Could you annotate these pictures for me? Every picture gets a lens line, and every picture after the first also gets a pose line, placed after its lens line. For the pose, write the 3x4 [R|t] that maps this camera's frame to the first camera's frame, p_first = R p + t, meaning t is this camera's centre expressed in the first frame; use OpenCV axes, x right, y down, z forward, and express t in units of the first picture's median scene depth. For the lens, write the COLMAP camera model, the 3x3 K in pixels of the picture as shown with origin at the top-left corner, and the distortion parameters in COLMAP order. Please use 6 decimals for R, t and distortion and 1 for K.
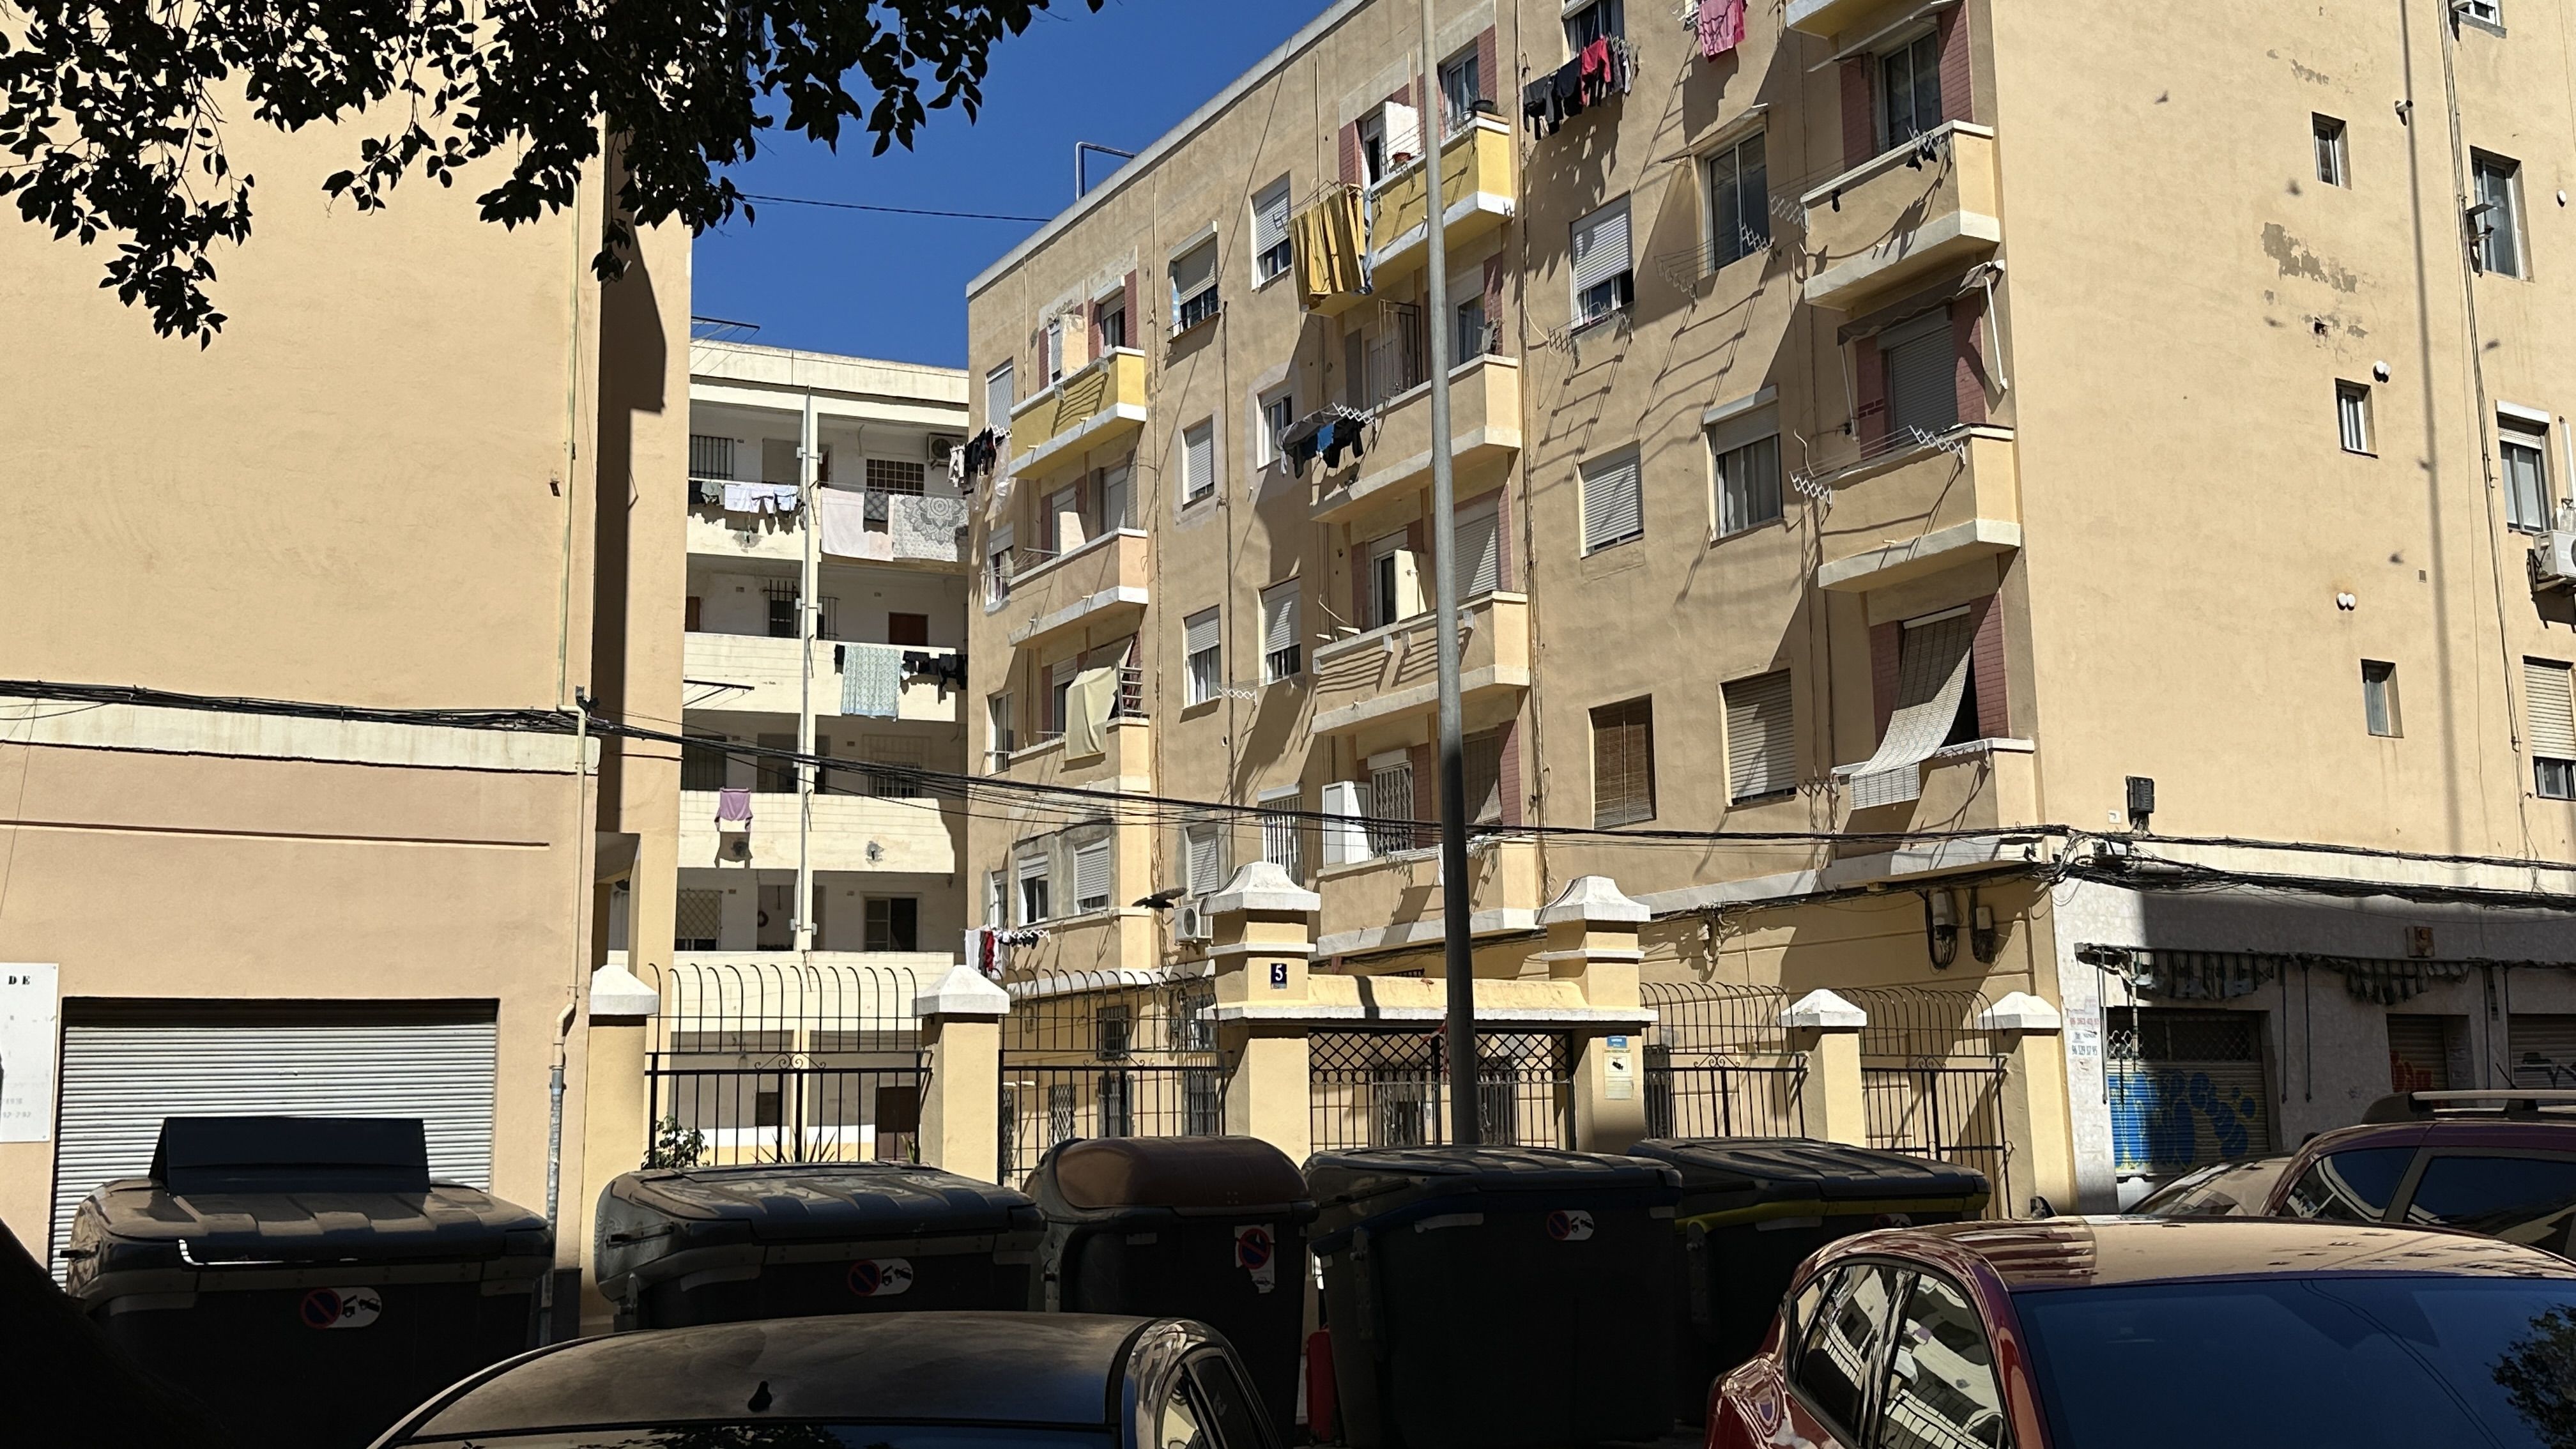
lens RADIAL K [[2409.0, 0, 1270.2], [0, 2409.0, 728.7], [0, 0, 1]] dist [0.089940, 0.000000]
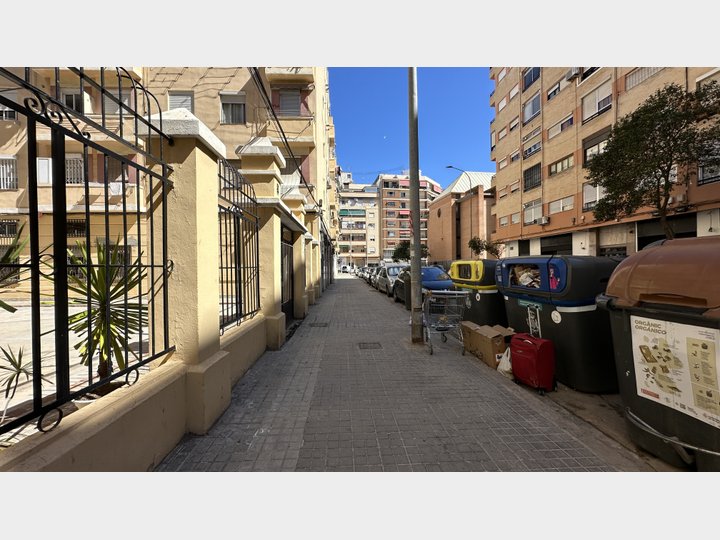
lens RADIAL K [[287.6, 0, 359.8], [0, 287.6, 268.8], [0, 0, 1]] dist [-0.011911, 0.000487]
pose [[0.447426, 0.004703, 0.894309, -0.150217], [-0.138679, 0.988255, 0.064185, 0.106609], [-0.883504, -0.152740, 0.442823, 0.564214]]
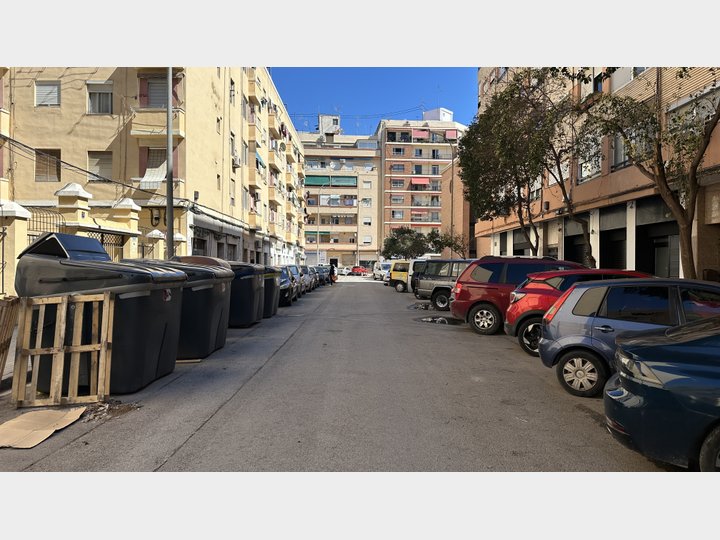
lens RADIAL K [[503.3, 0, 357.6], [0, 503.3, 271.1], [0, 0, 1]] dist [0.065817, -0.088915]
pose [[0.503548, 0.011105, 0.863896, -0.325769], [-0.155748, 0.984703, 0.078125, 0.043314], [-0.849813, -0.173890, 0.497575, 0.171126]]
